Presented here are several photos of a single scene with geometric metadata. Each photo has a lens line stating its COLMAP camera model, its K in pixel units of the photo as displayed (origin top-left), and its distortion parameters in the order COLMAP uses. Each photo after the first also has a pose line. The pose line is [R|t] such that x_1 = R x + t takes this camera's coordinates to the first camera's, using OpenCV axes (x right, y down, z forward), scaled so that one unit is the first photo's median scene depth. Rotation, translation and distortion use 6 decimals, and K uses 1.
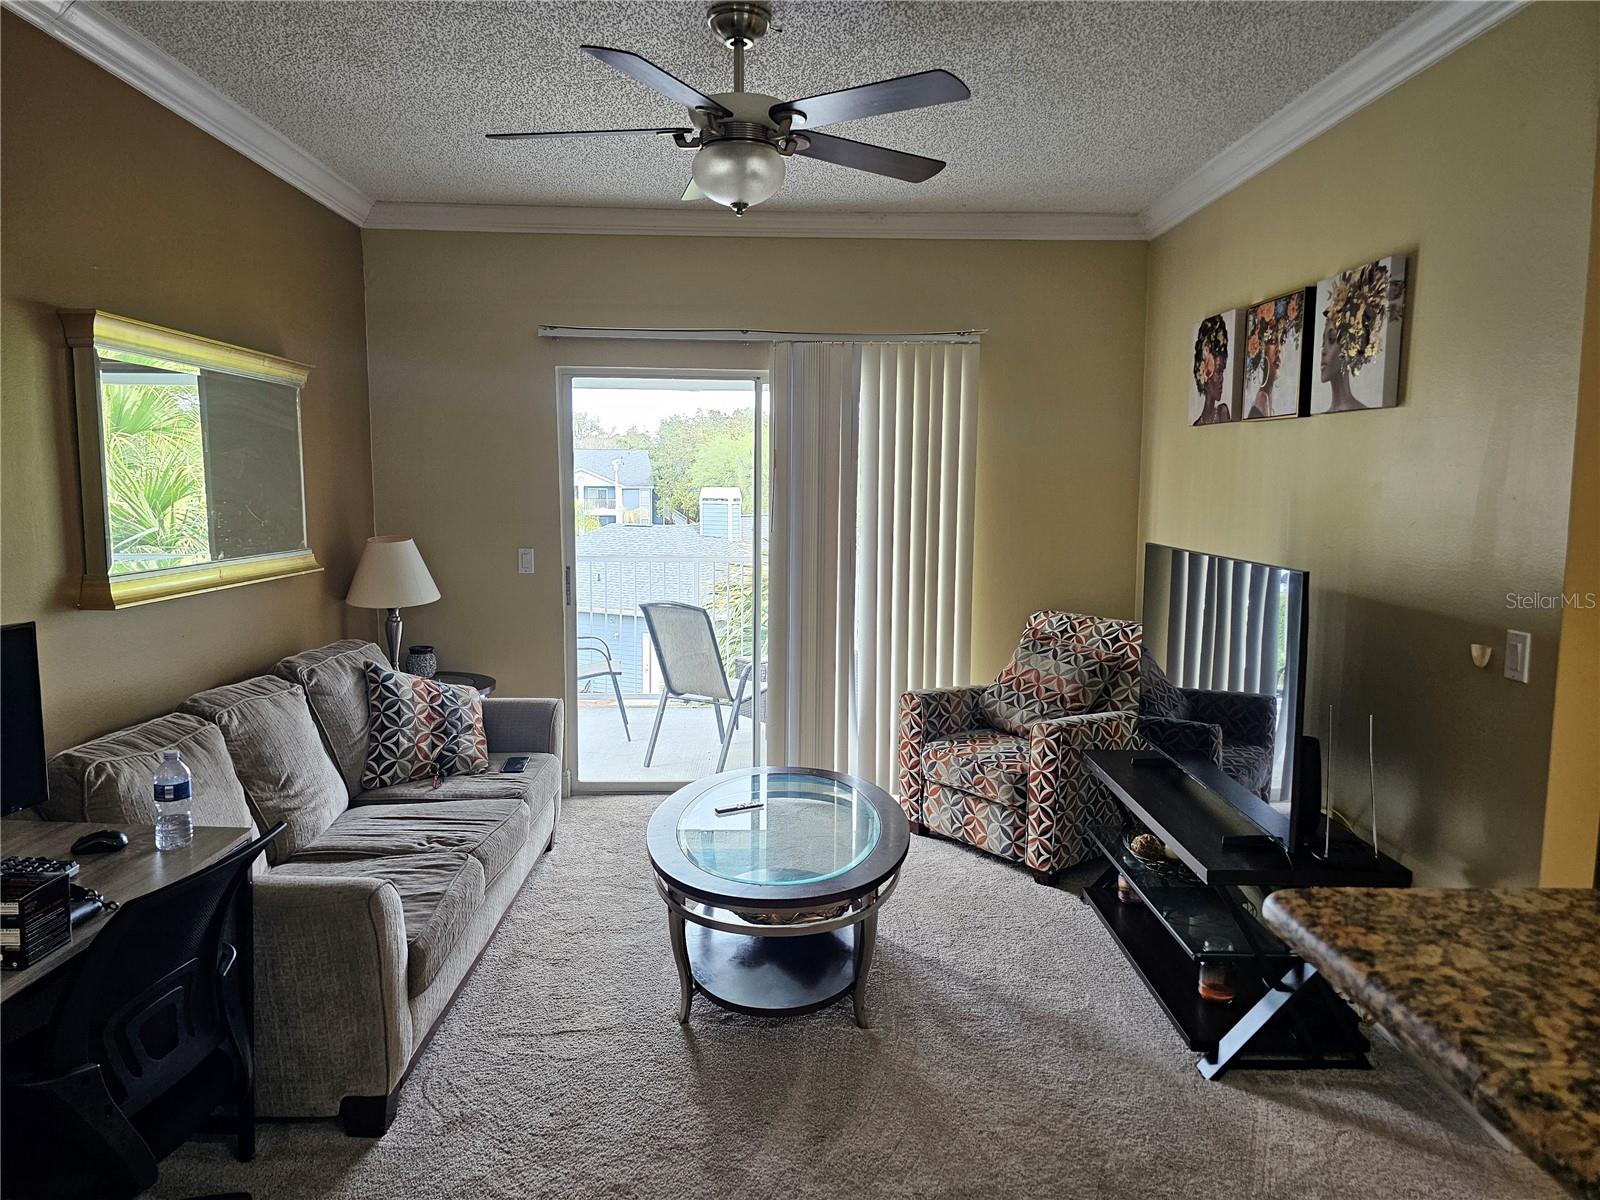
lens RADIAL K [[1069.8, 0, 786.3], [0, 1069.8, 594.4], [0, 0, 1]] dist [0.035959, -0.039158]
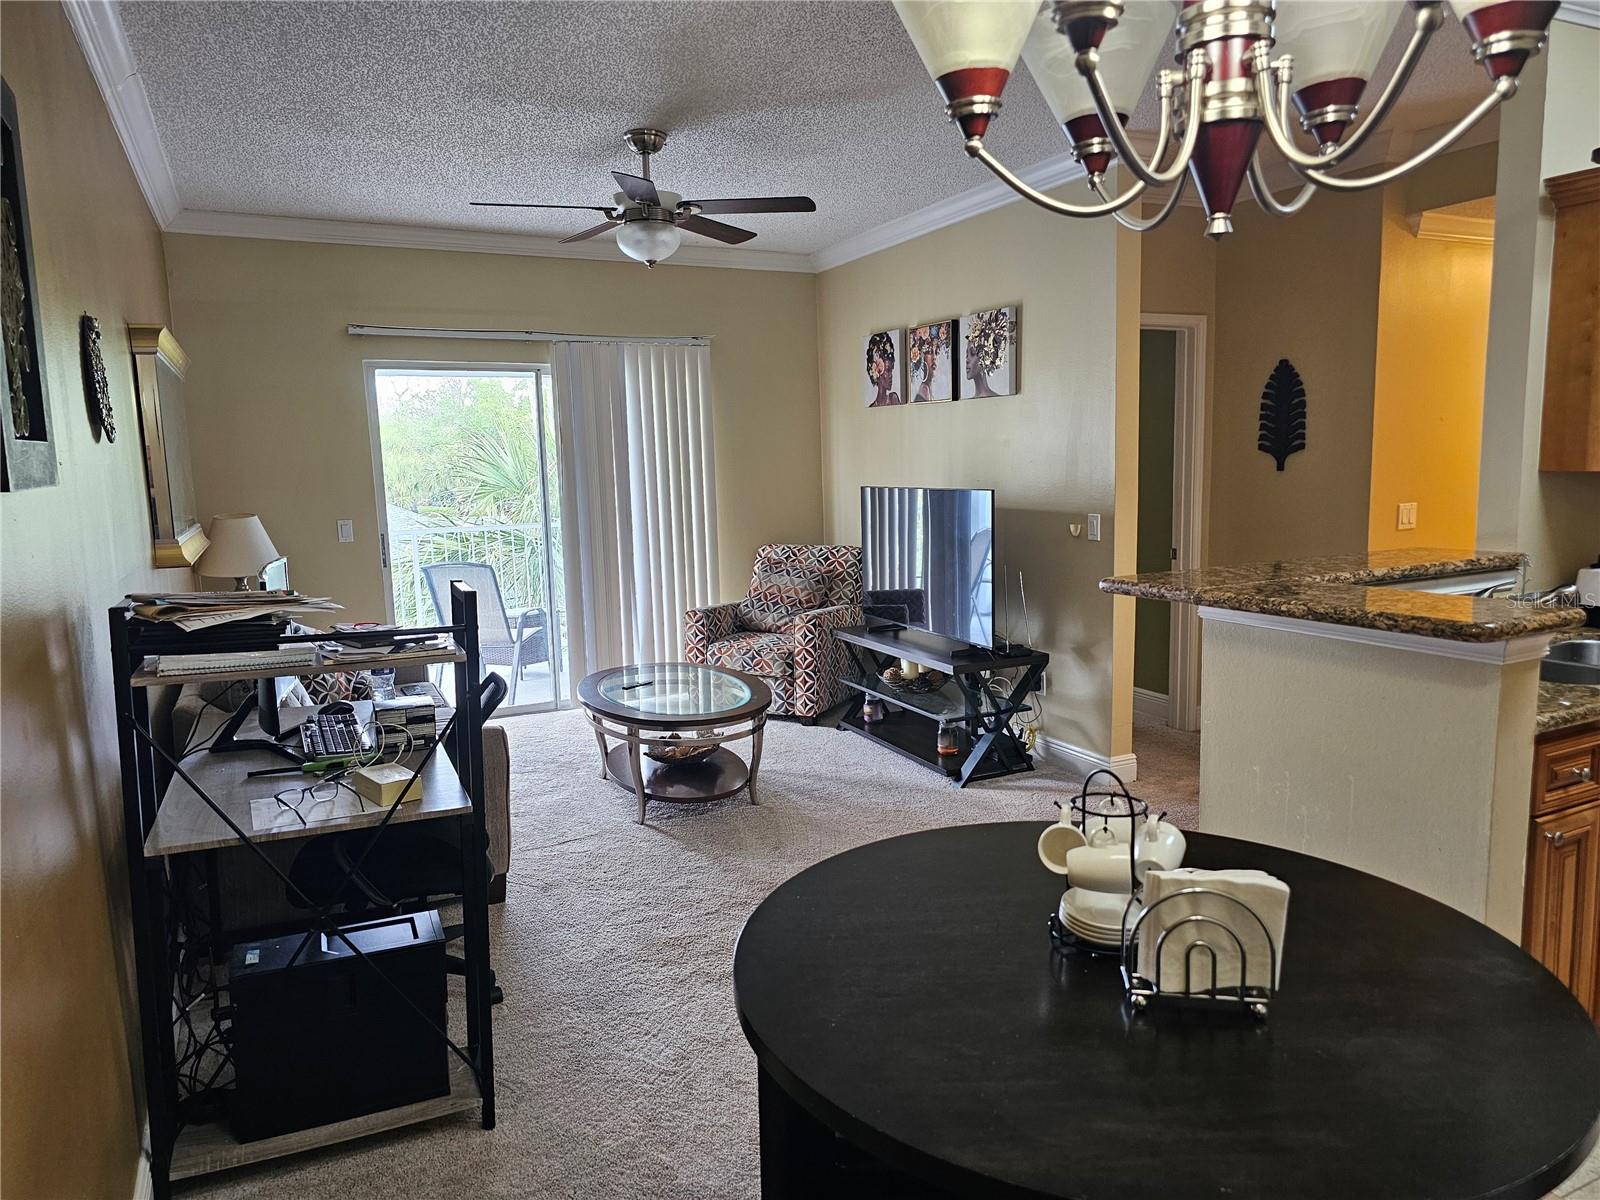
lens RADIAL K [[1069.8, 0, 798.6], [0, 1069.8, 603.7], [0, 0, 1]] dist [0.035959, -0.039158]
pose [[0.904915, -0.087883, 0.416419, -0.367352], [0.076905, 0.996106, 0.043103, 0.043172], [-0.418586, -0.006980, 0.908151, -0.309627]]
